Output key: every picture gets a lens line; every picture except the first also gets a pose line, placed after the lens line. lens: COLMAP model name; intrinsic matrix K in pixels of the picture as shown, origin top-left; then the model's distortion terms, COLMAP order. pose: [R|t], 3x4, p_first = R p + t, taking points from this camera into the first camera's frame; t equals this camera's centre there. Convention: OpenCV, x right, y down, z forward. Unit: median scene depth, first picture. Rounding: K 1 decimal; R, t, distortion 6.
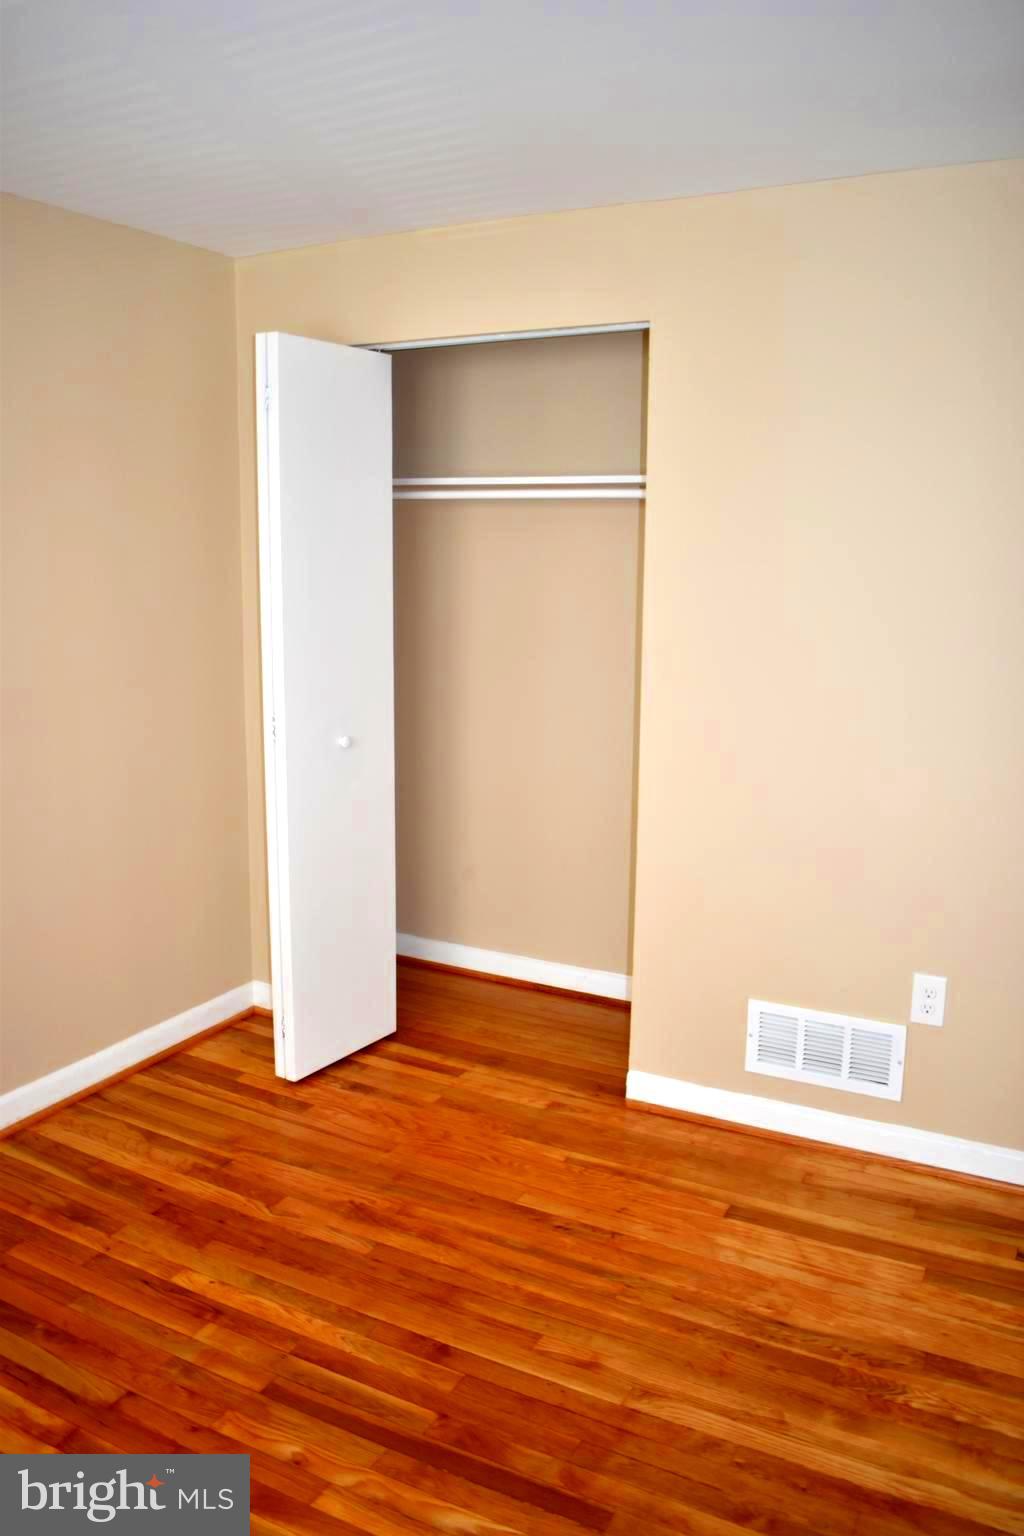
lens RADIAL K [[1194.3, 0, 516.0], [0, 1194.3, 762.5], [0, 0, 1]] dist [-0.088093, 0.008785]
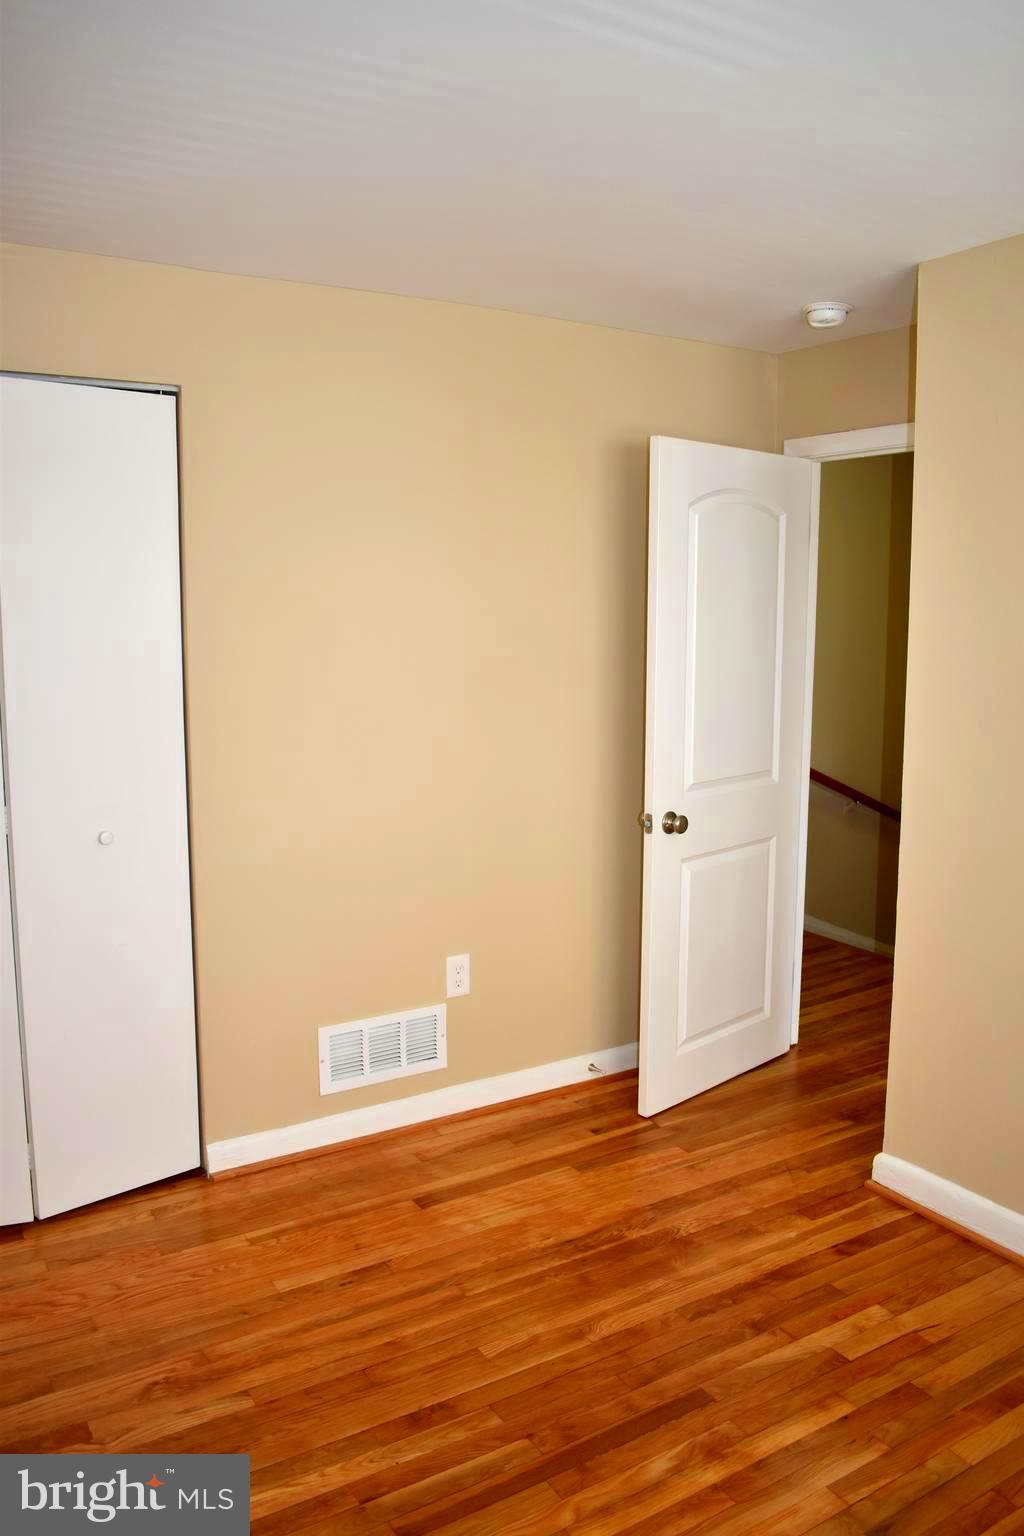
lens RADIAL K [[1194.3, 0, 516.6], [0, 1194.3, 772.1], [0, 0, 1]] dist [-0.088093, 0.008785]
pose [[0.497017, -0.126274, 0.858504, -0.680721], [0.151647, 0.986770, 0.057347, -0.070488], [-0.854387, 0.101687, 0.509591, 0.314569]]
